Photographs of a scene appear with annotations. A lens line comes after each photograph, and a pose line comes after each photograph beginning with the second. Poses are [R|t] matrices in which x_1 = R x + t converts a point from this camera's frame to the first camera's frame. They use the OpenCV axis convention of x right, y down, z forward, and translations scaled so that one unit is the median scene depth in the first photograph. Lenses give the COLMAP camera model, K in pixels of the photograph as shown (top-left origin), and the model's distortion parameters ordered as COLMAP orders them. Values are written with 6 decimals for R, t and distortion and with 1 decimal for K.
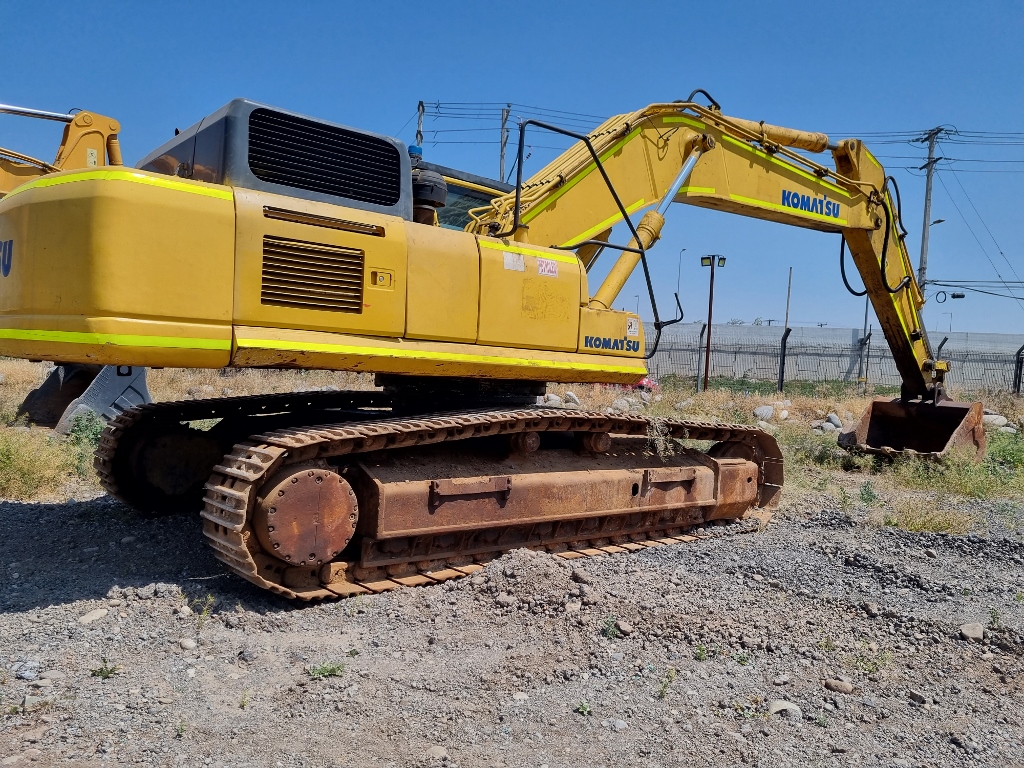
lens RADIAL K [[795.8, 0, 514.2], [0, 795.8, 388.3], [0, 0, 1]] dist [0.048416, -0.051539]
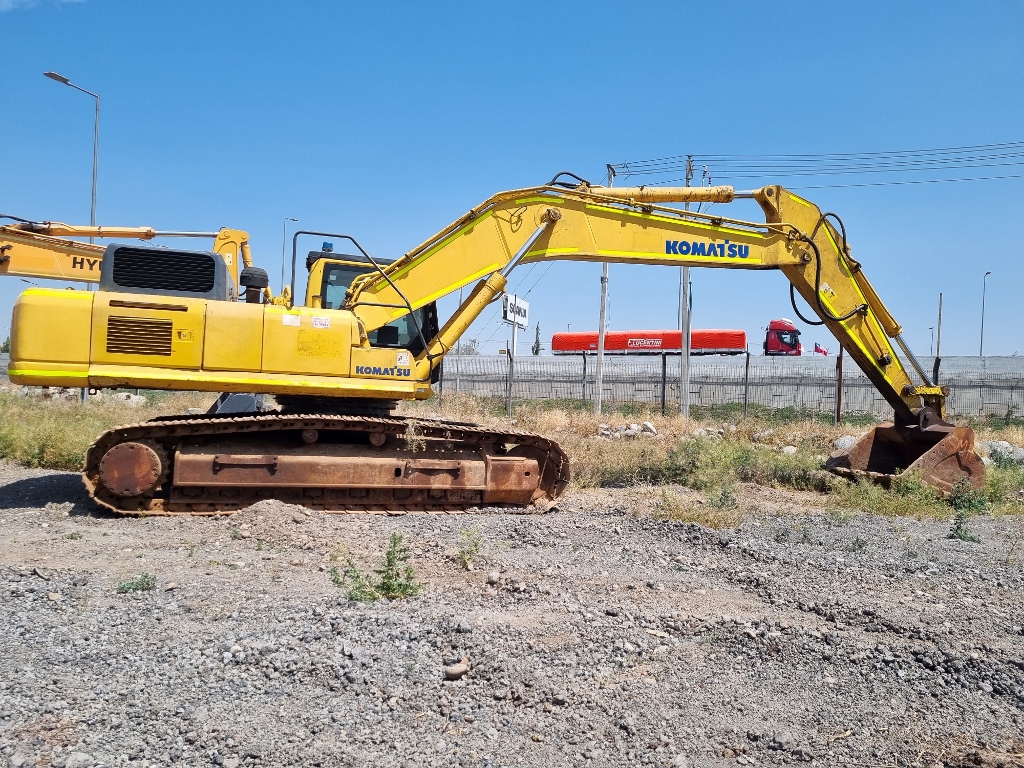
lens RADIAL K [[795.8, 0, 514.2], [0, 795.8, 388.3], [0, 0, 1]] dist [0.048416, -0.051539]
pose [[0.921170, -0.018584, -0.388718, 0.818363], [-0.003512, 0.998421, -0.056056, 0.050617], [0.389146, 0.053002, 0.919650, -0.220454]]
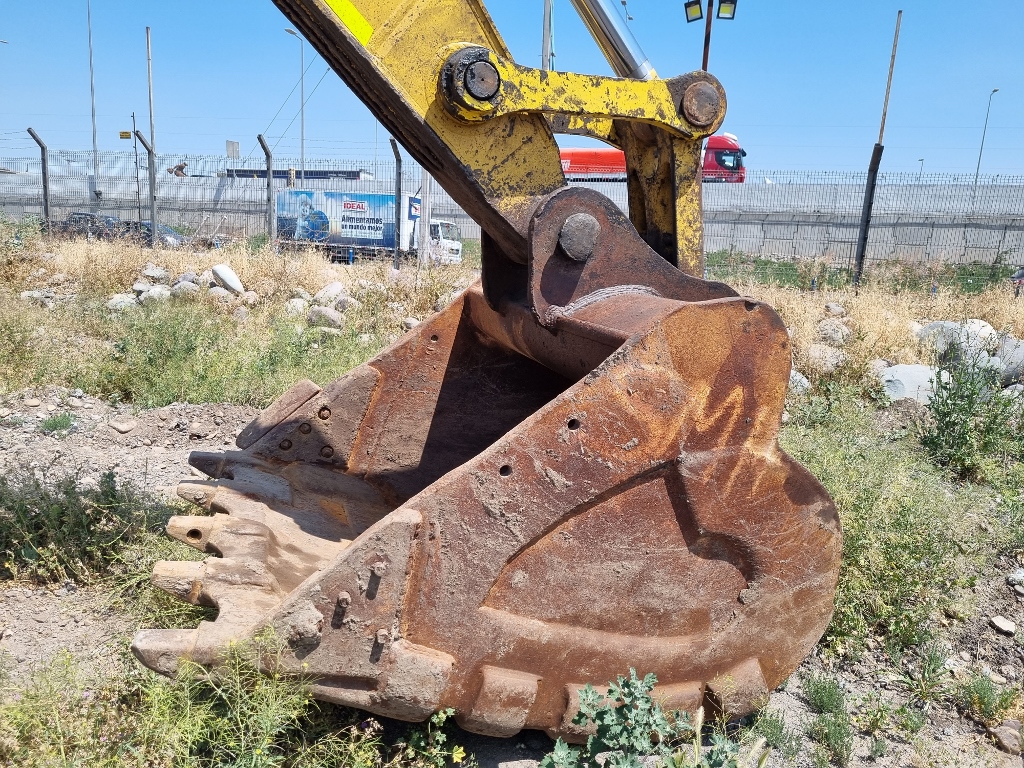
lens RADIAL K [[795.8, 0, 514.2], [0, 795.8, 388.3], [0, 0, 1]] dist [0.048416, -0.051539]
pose [[0.927606, 0.065649, -0.367747, 1.072793], [-0.015916, 0.990488, 0.136672, 0.024876], [0.373221, -0.120925, 0.919828, 1.478499]]
